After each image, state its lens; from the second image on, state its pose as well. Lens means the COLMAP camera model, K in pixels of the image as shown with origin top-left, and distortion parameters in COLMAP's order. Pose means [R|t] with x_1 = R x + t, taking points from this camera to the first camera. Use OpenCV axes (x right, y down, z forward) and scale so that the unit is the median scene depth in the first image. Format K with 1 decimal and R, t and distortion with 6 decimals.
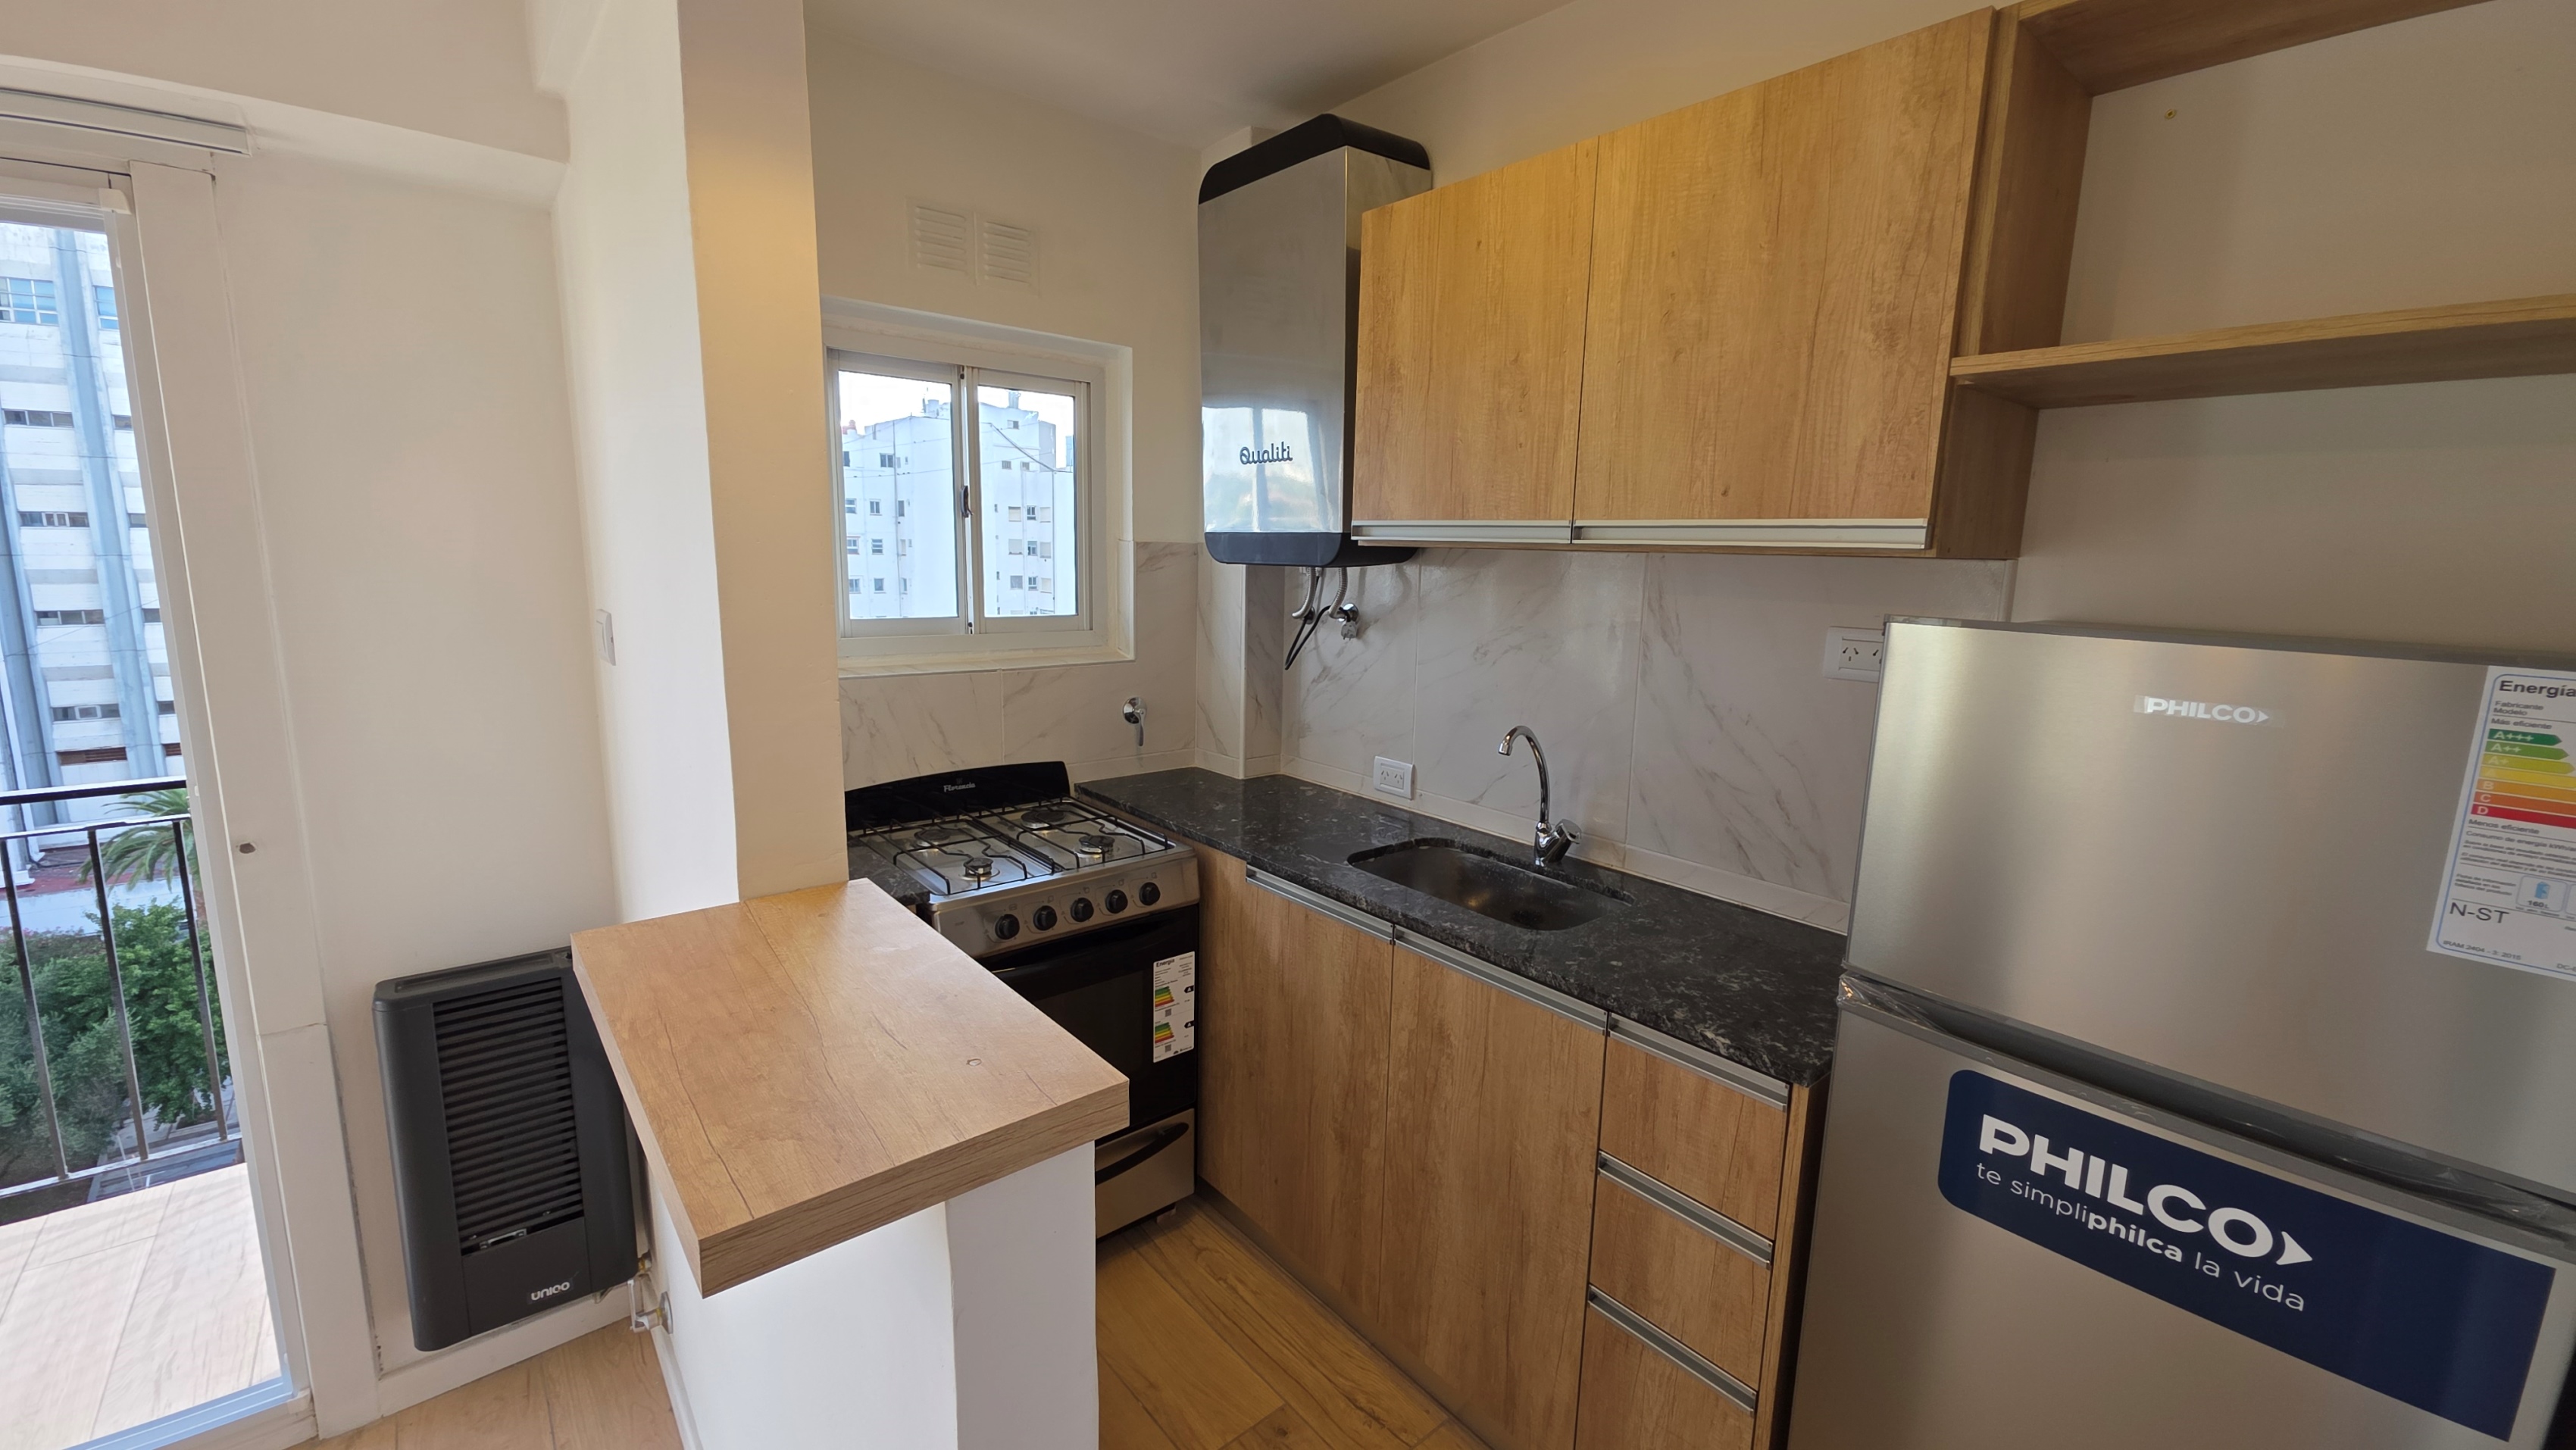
lens RADIAL K [[1021.3, 0, 1289.6], [0, 1021.3, 711.2], [0, 0, 1]] dist [0.008551, -0.005213]
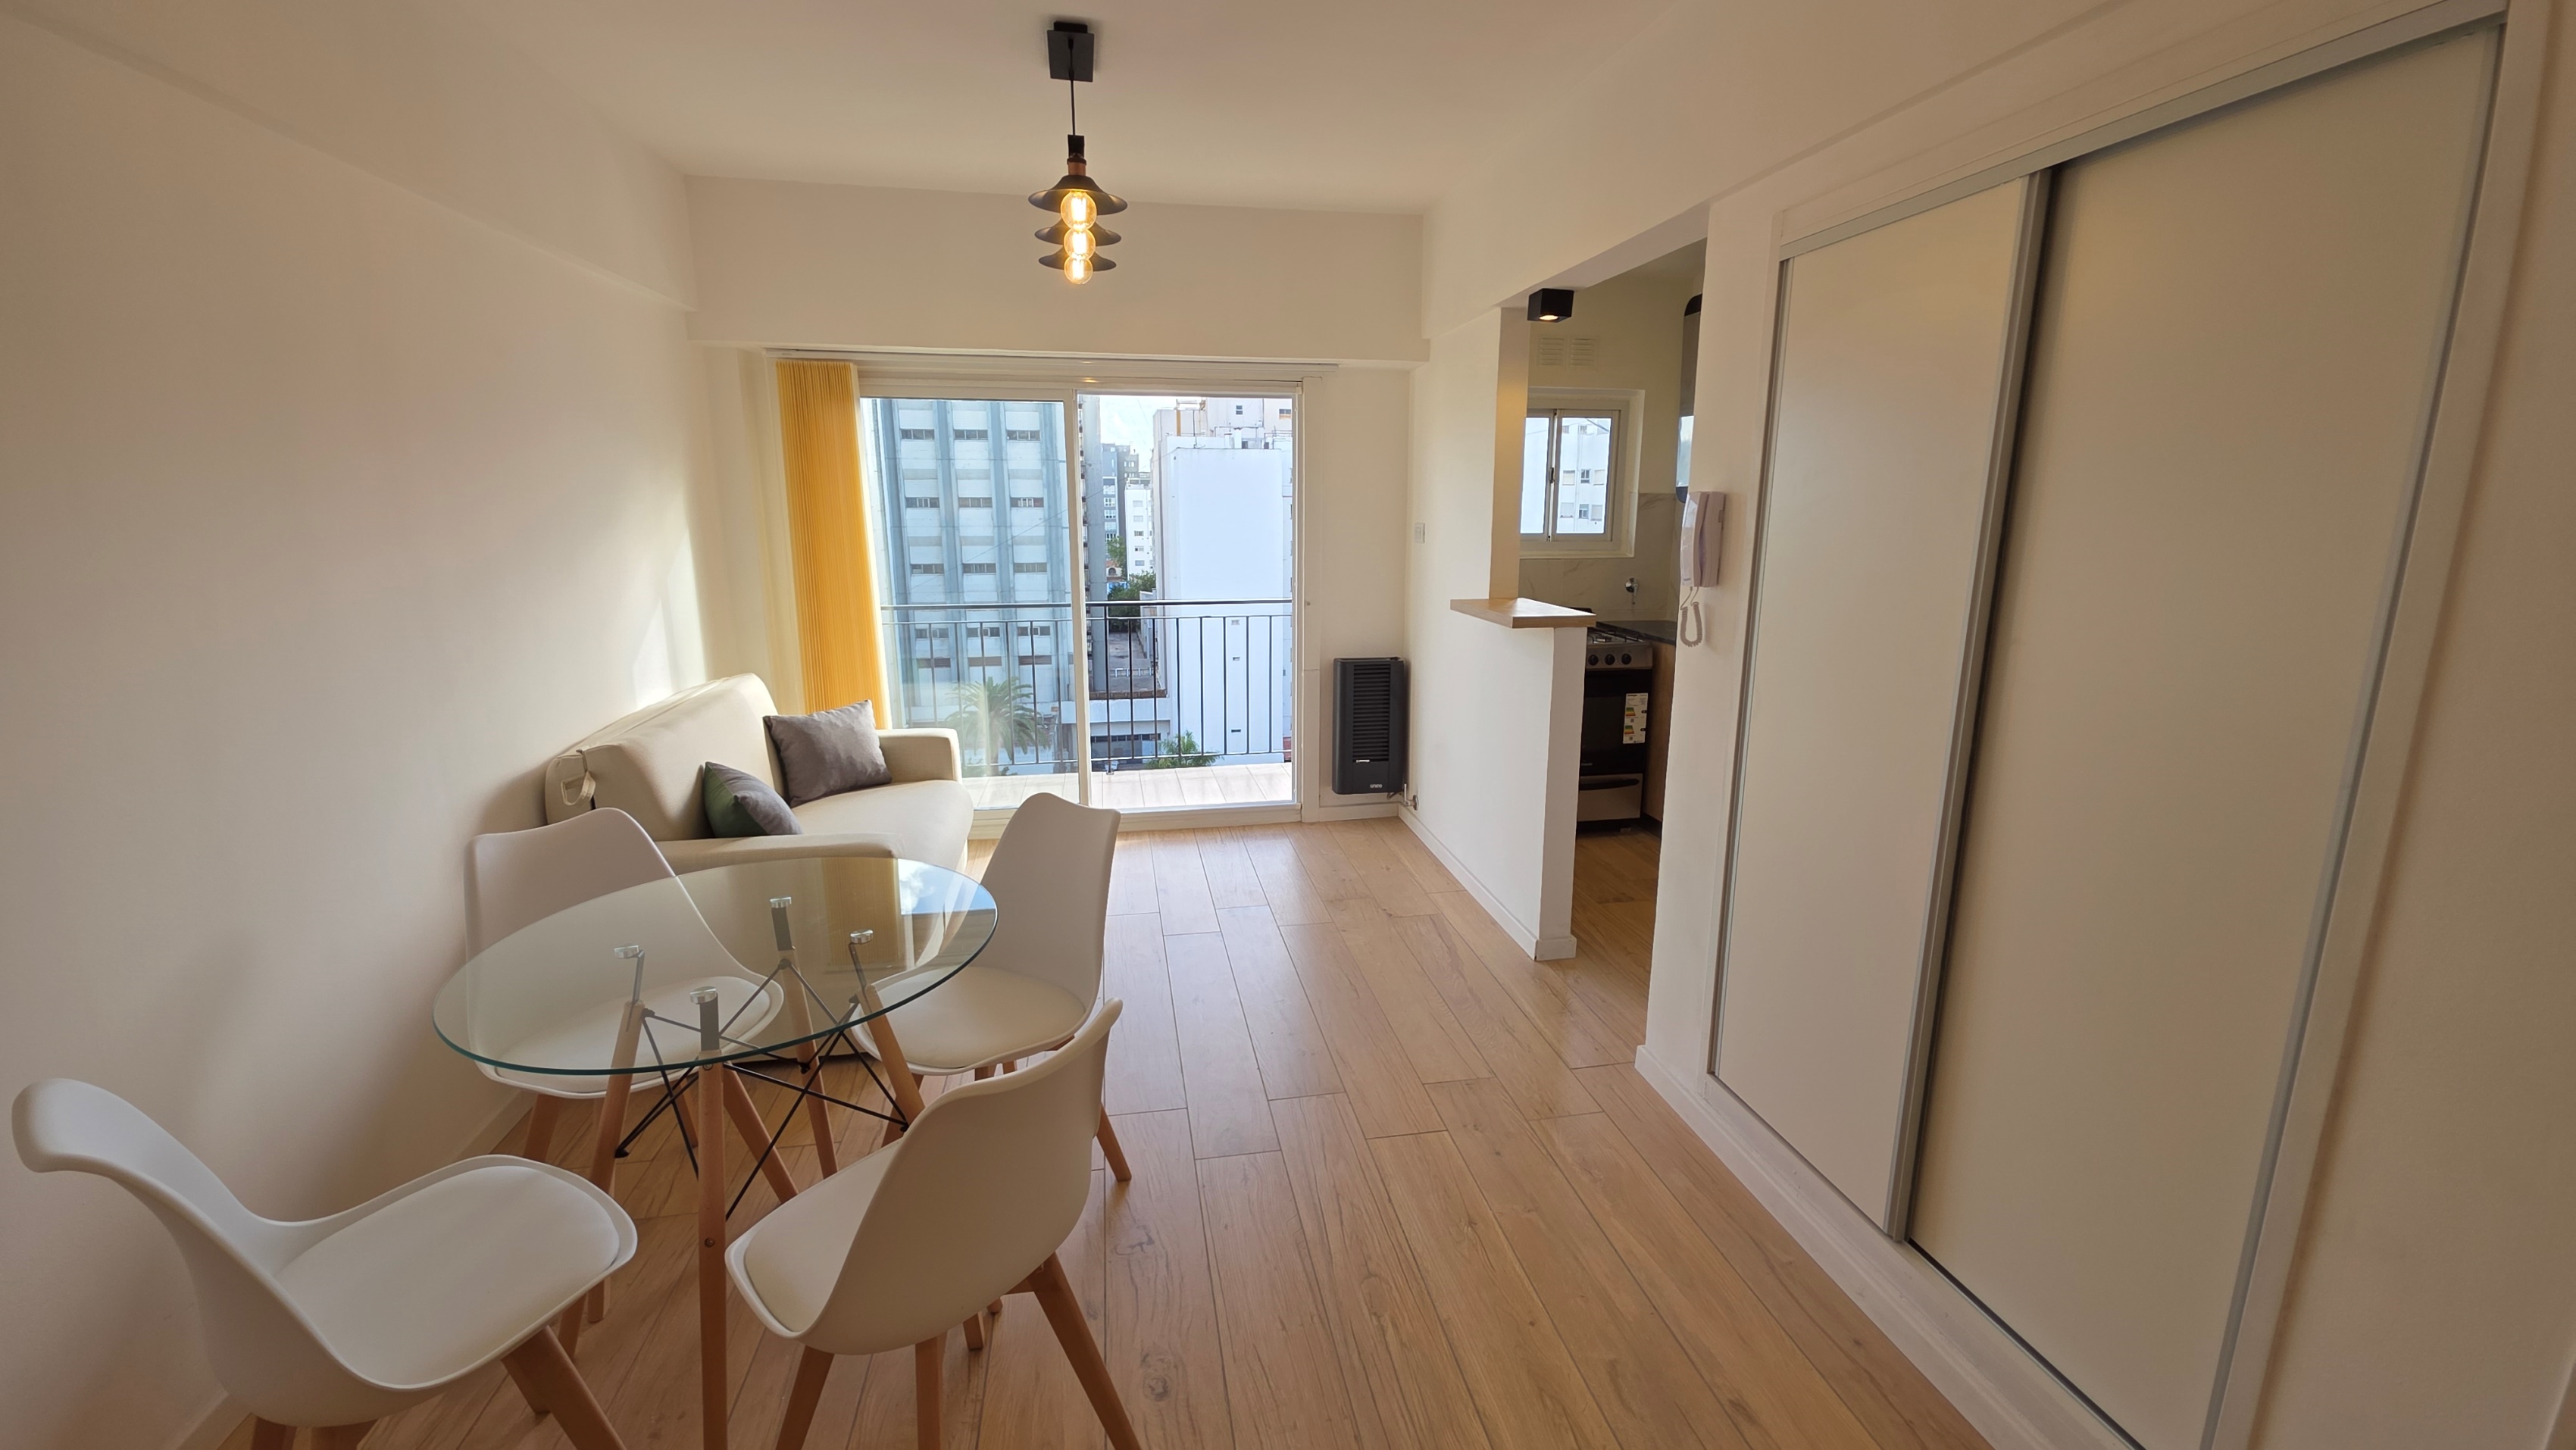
lens RADIAL K [[1021.3, 0, 1290.9], [0, 1021.3, 711.0], [0, 0, 1]] dist [0.008551, -0.005213]
pose [[0.868863, 0.078394, -0.488807, 0.309317], [-0.061798, 0.996834, 0.050023, 0.226819], [0.491181, -0.013256, 0.870957, -1.216162]]
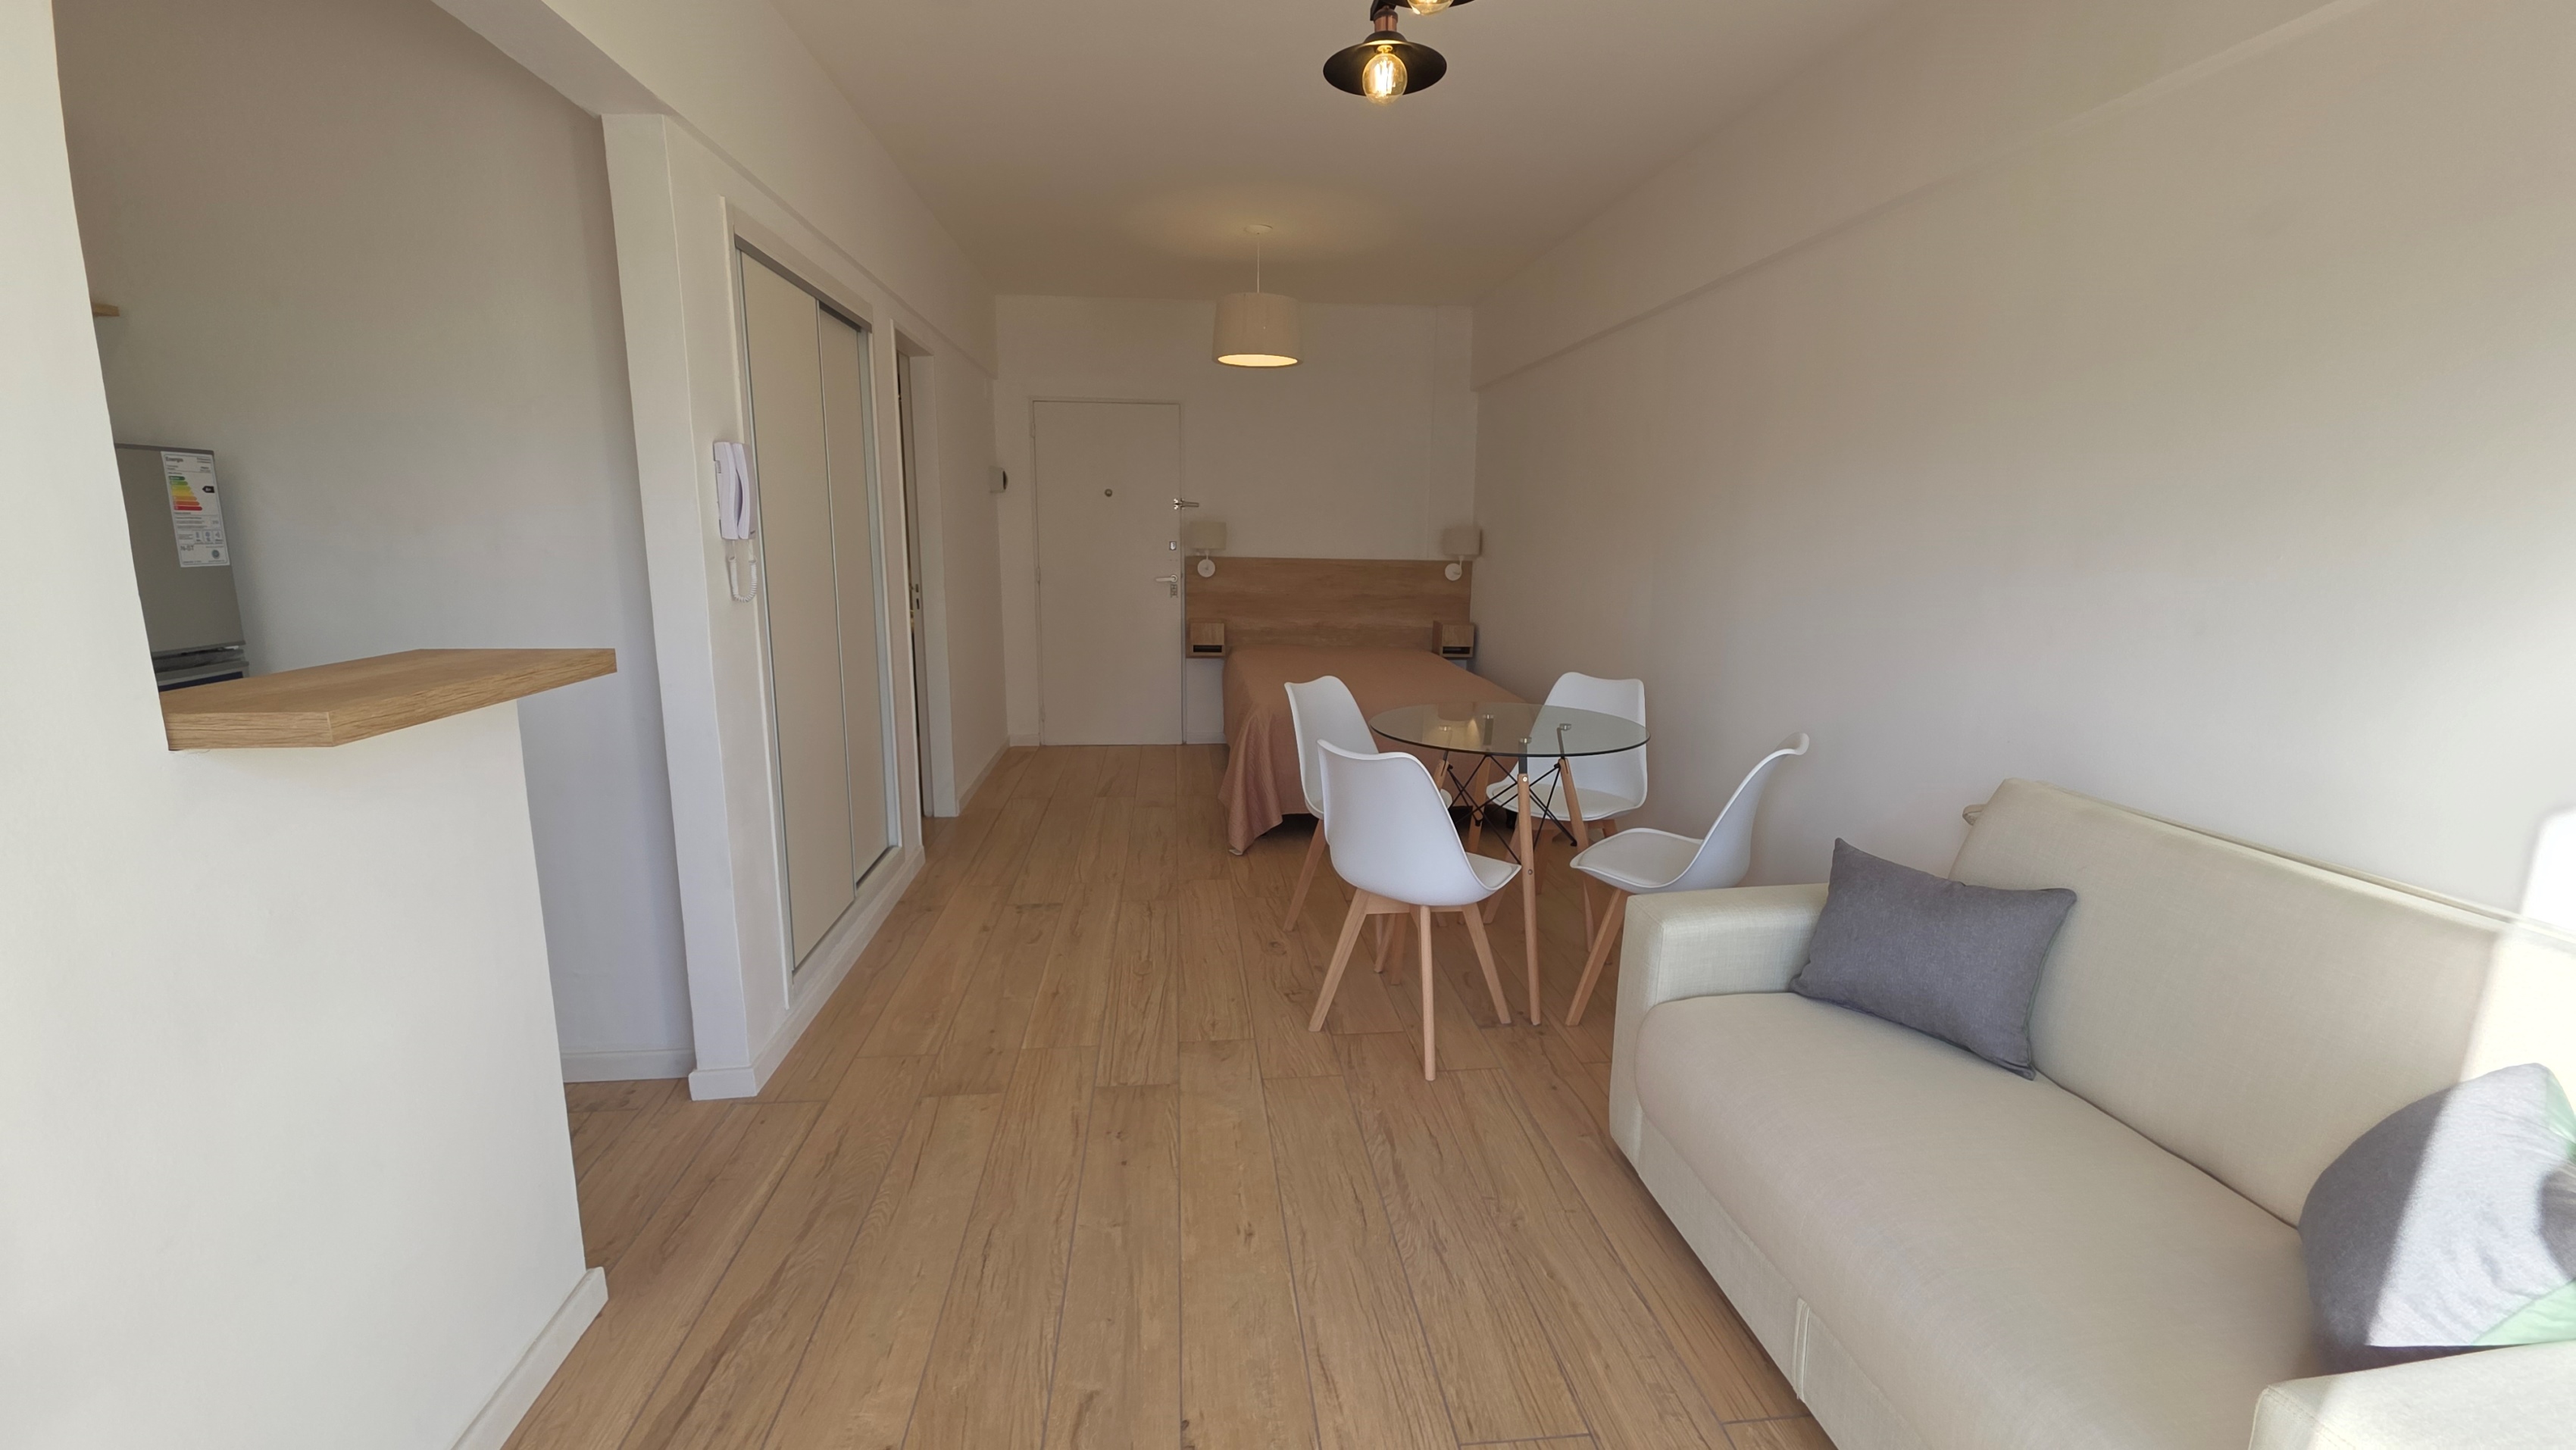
lens RADIAL K [[1021.3, 0, 1286.8], [0, 1021.3, 714.0], [0, 0, 1]] dist [0.008551, -0.005213]
pose [[-0.831027, -0.131404, 0.540488, -1.005025], [0.061087, 0.944257, 0.323493, -0.029889], [-0.552868, 0.301848, -0.776676, 0.608211]]
